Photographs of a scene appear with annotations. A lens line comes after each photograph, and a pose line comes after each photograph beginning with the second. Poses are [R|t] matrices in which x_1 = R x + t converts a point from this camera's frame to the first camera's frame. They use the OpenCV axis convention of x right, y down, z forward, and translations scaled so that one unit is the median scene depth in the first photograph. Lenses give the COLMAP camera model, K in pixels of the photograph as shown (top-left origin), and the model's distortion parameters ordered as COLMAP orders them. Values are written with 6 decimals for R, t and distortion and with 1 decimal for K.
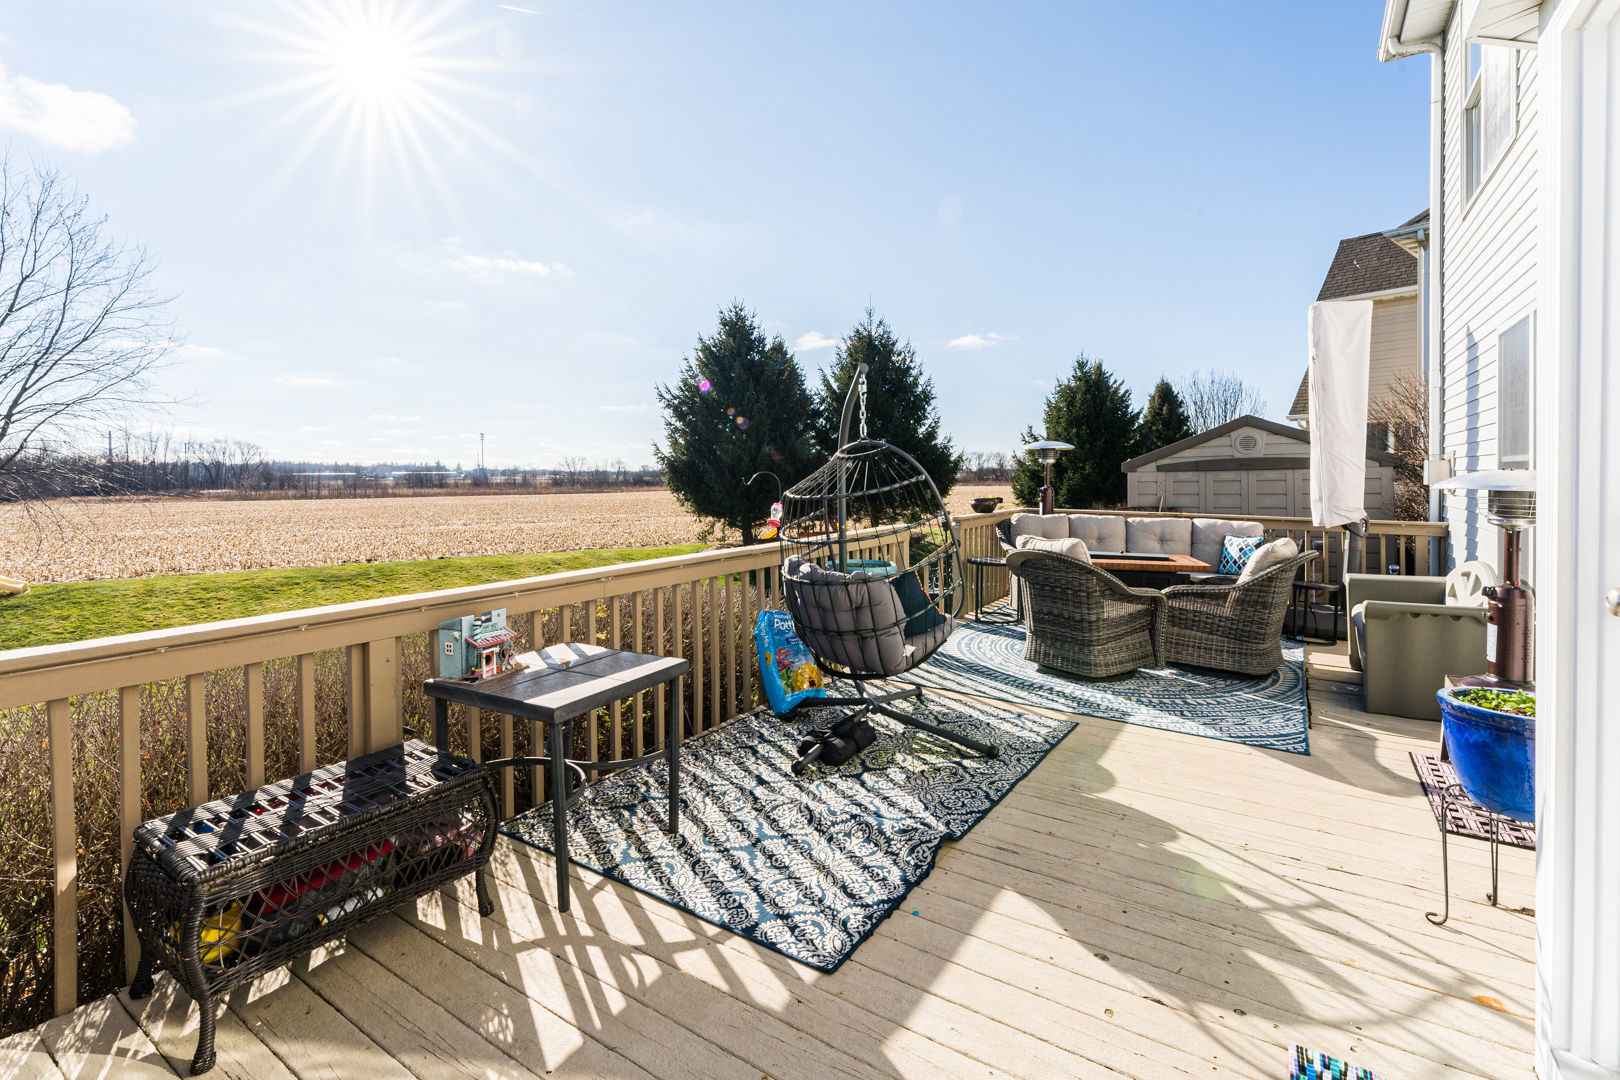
lens RADIAL K [[700.1, 0, 791.8], [0, 700.1, 483.7], [0, 0, 1]] dist [0.002387, -0.000279]
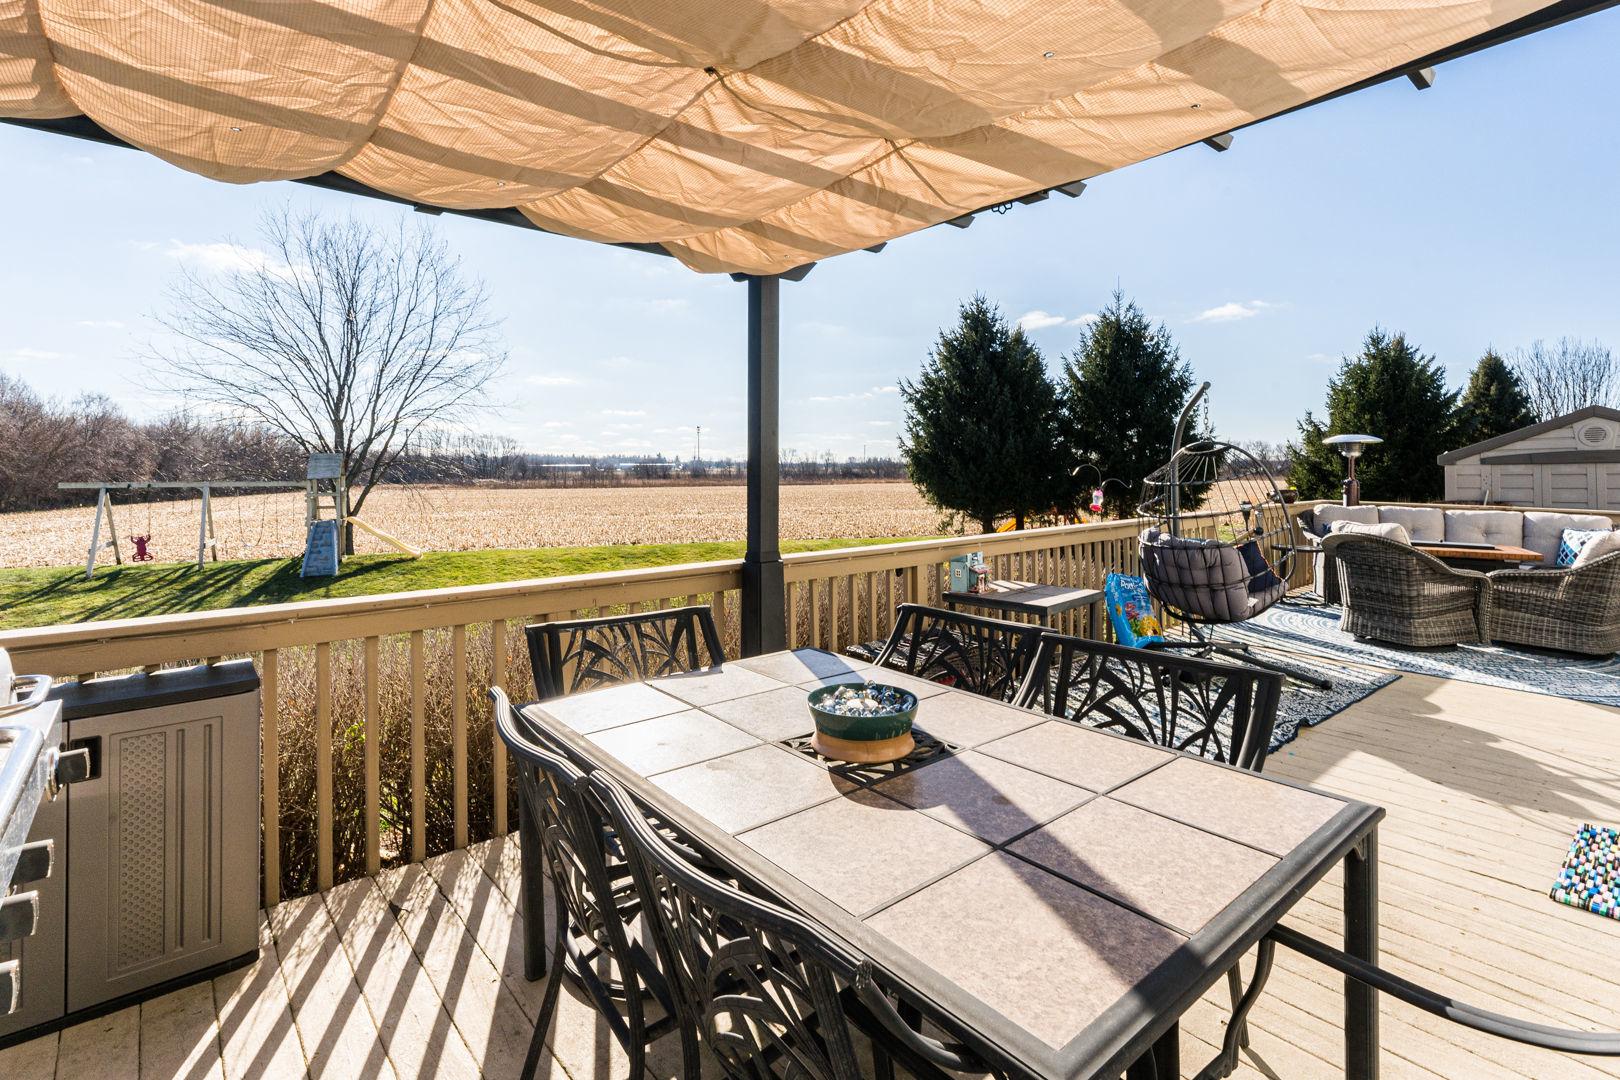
lens RADIAL K [[747.6, 0, 799.4], [0, 747.6, 464.0], [0, 0, 1]] dist [-0.000498, 0.000826]
pose [[0.966288, 0.000806, -0.257462, -0.049017], [-0.005039, 0.999863, -0.015783, 0.001220], [0.257414, 0.016548, 0.966160, -0.096064]]
